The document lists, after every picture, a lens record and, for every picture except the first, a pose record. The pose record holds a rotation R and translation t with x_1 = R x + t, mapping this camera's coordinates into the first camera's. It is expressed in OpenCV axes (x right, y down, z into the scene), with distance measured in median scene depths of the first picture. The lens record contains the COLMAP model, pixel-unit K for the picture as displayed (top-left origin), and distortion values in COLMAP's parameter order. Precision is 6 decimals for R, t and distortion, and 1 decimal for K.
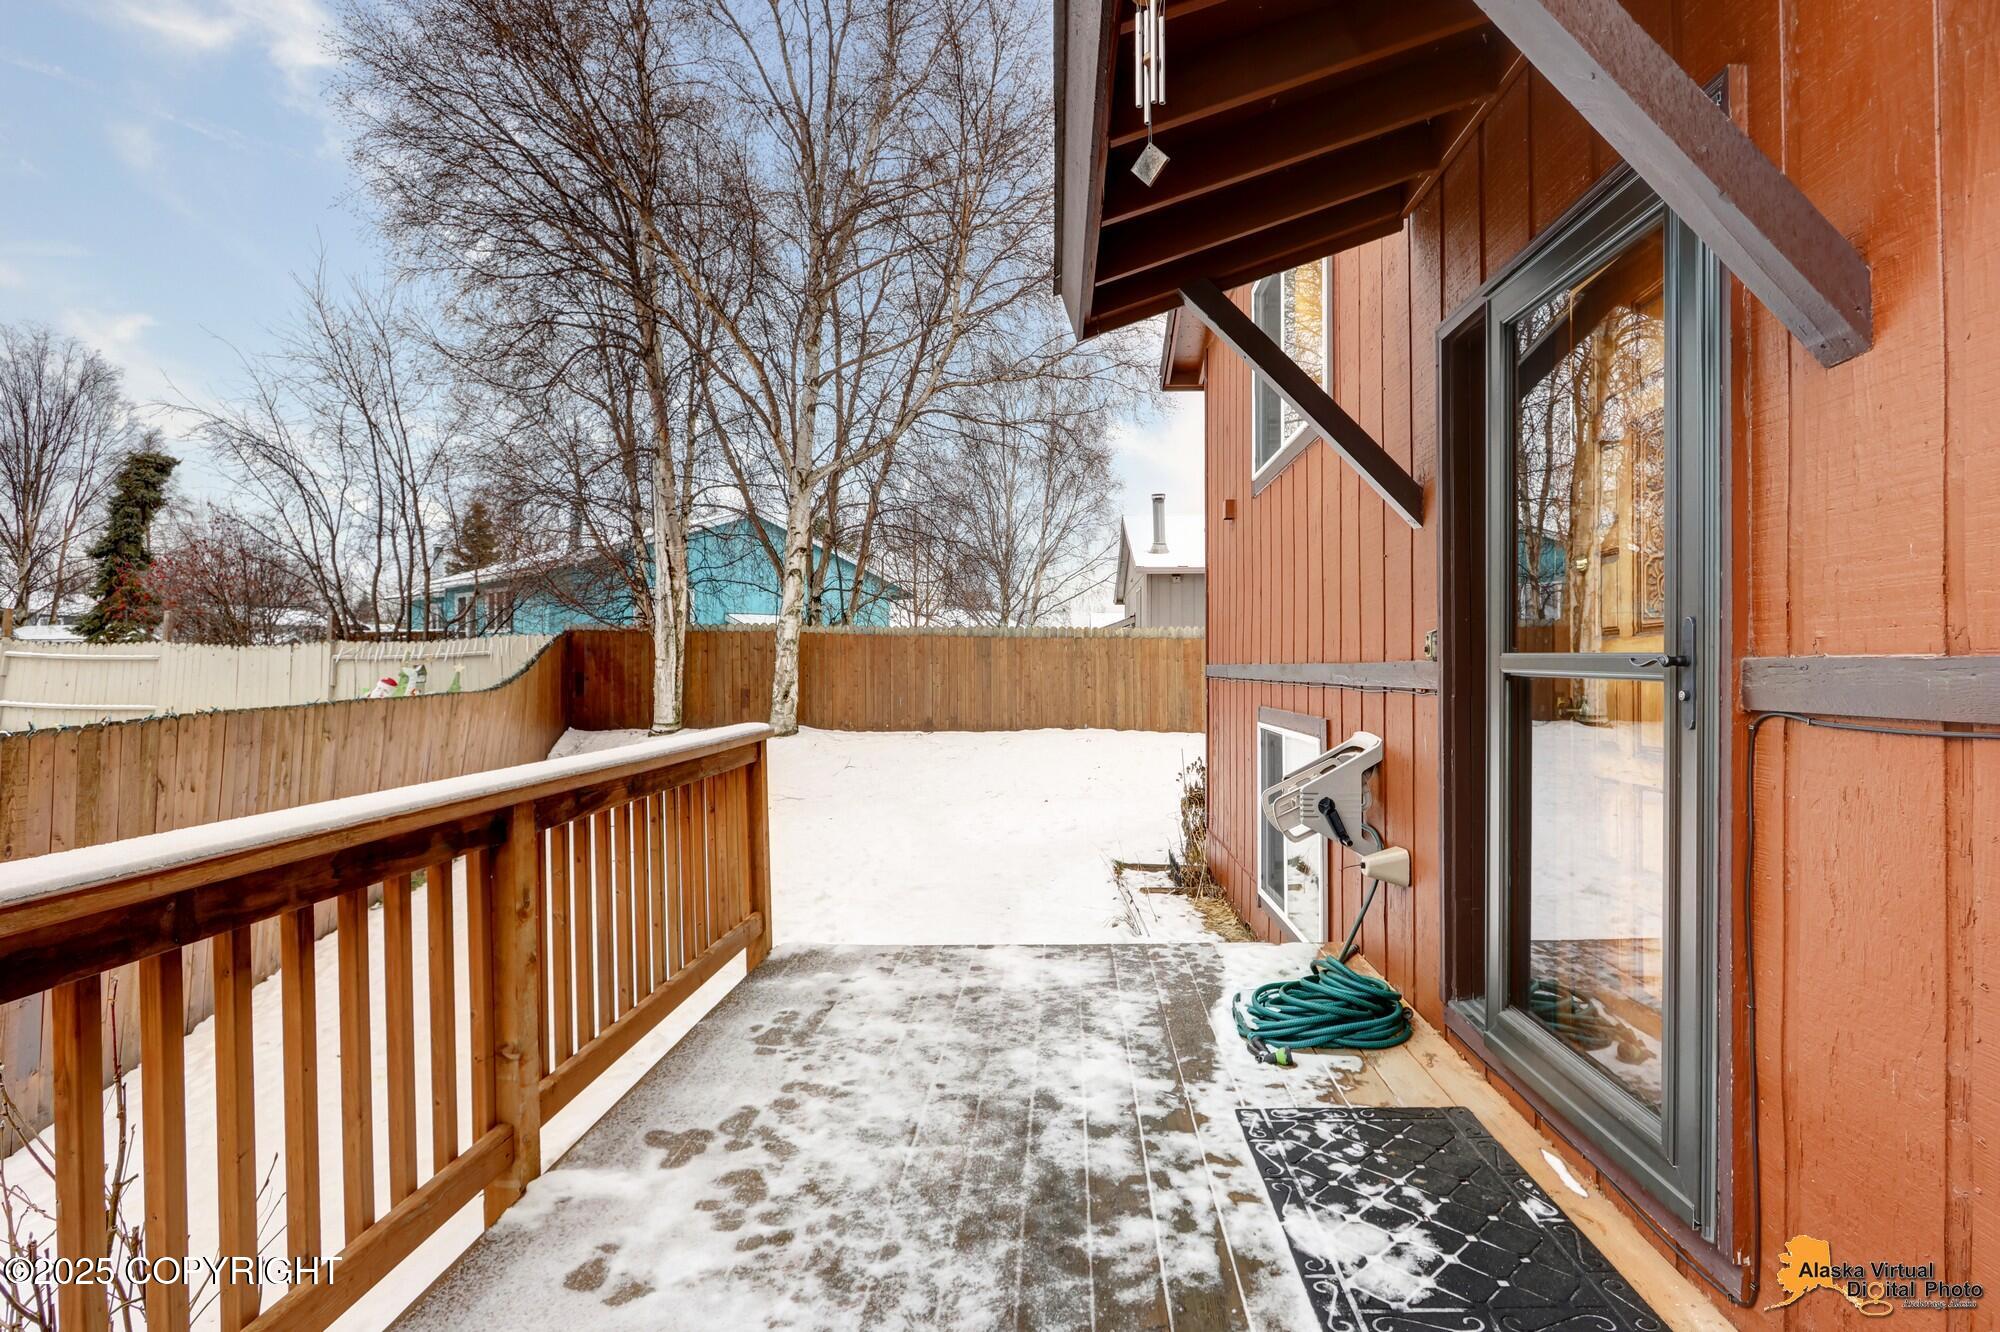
lens RADIAL K [[1123.5, 0, 1081.0], [0, 1123.5, 662.0], [0, 0, 1]] dist [-0.000650, 0.000005]
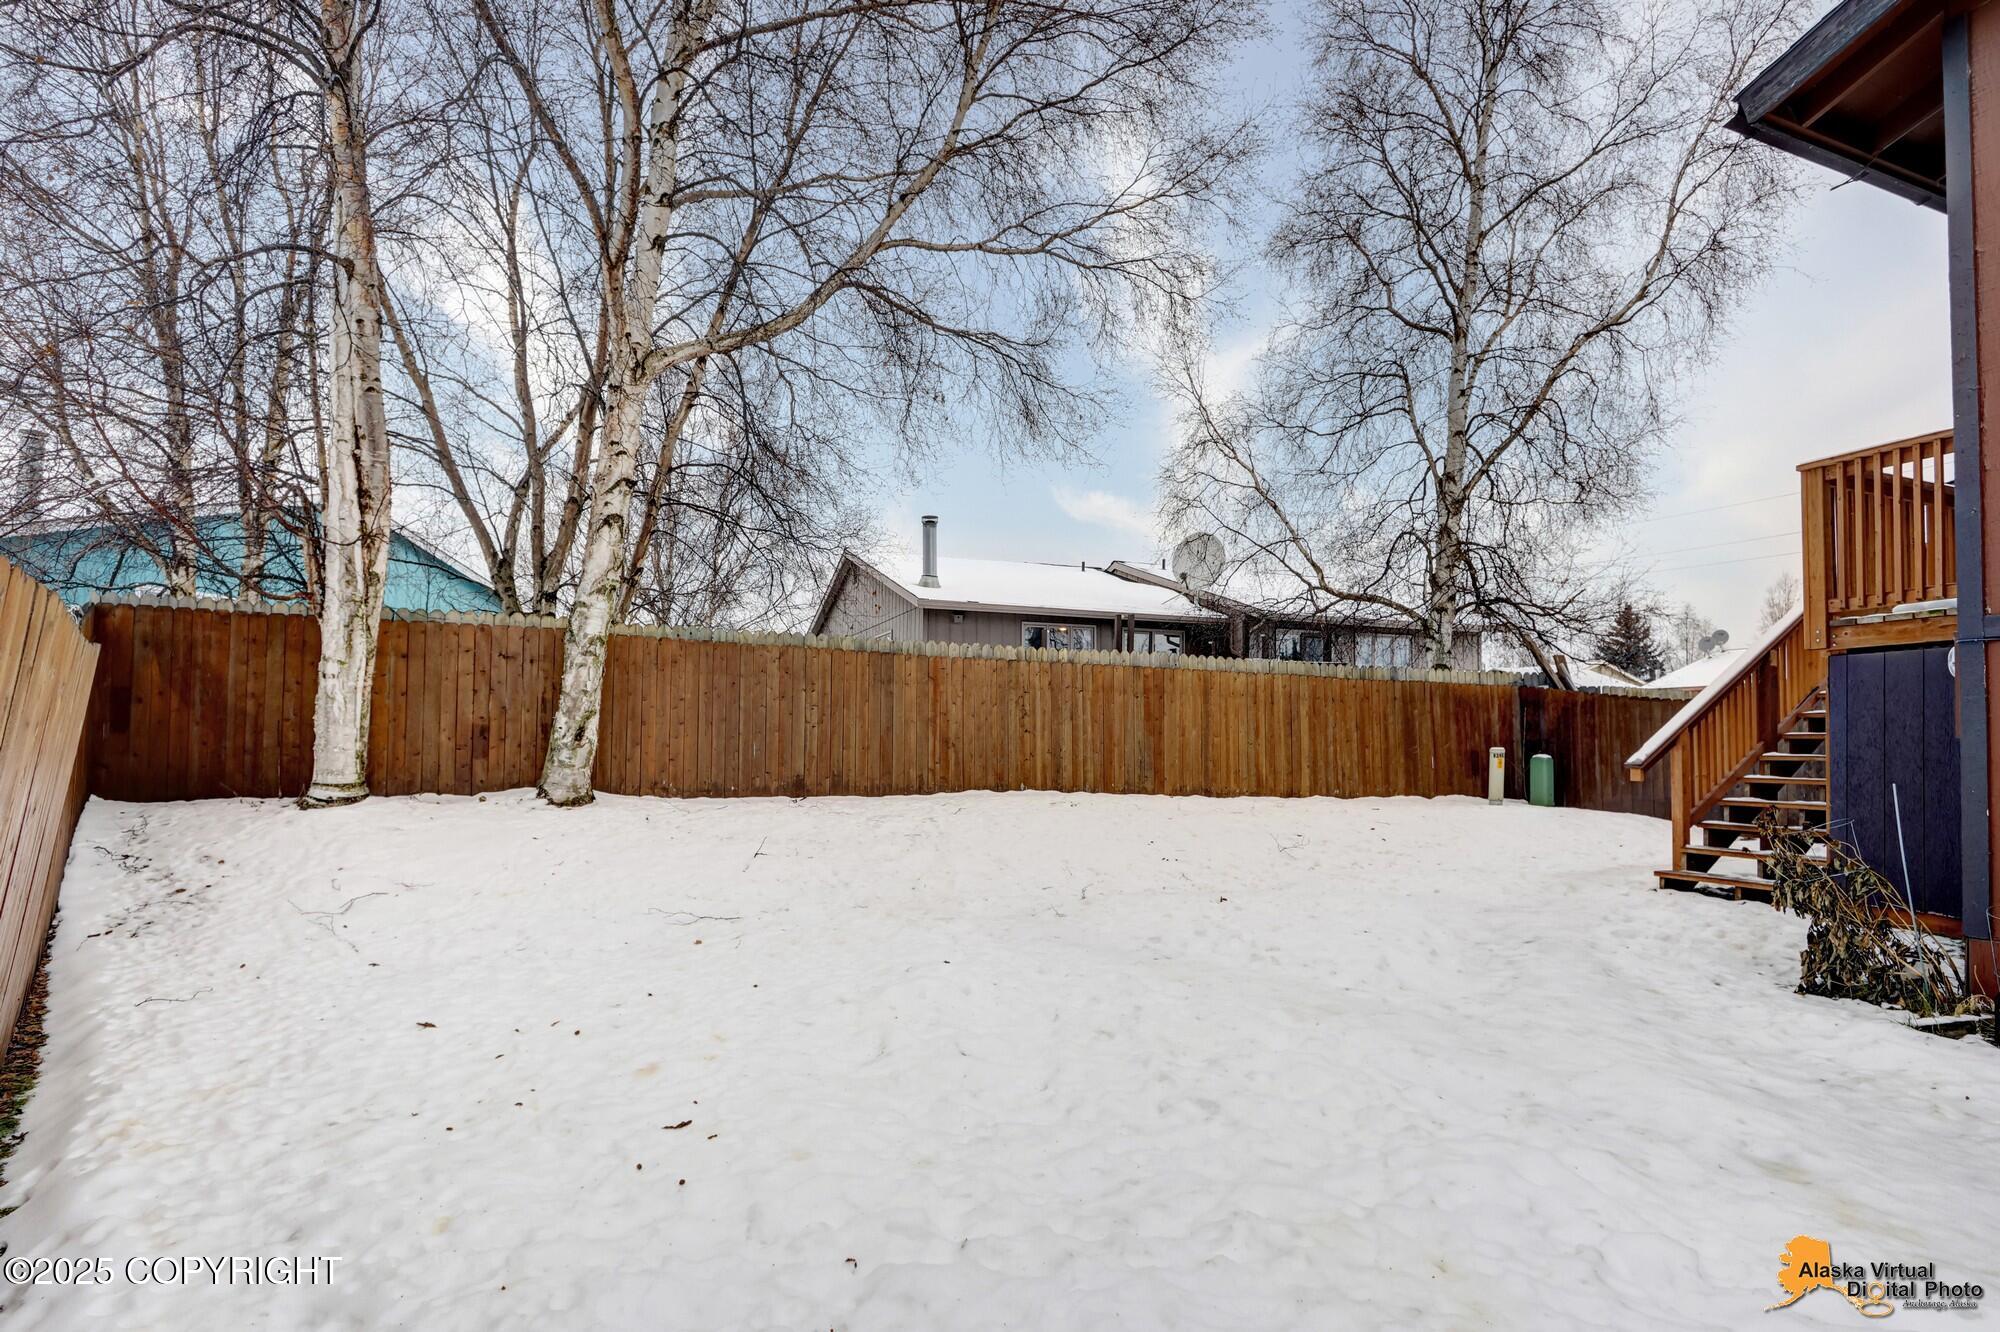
lens RADIAL K [[1024.4, 0, 1002.2], [0, 1024.4, 691.5], [0, 0, 1]] dist [-0.000933, -0.000064]
pose [[0.920673, 0.029817, 0.389195, -0.257667], [-0.008778, 0.998408, -0.055725, 0.033590], [-0.390236, 0.047888, 0.919468, 0.416687]]
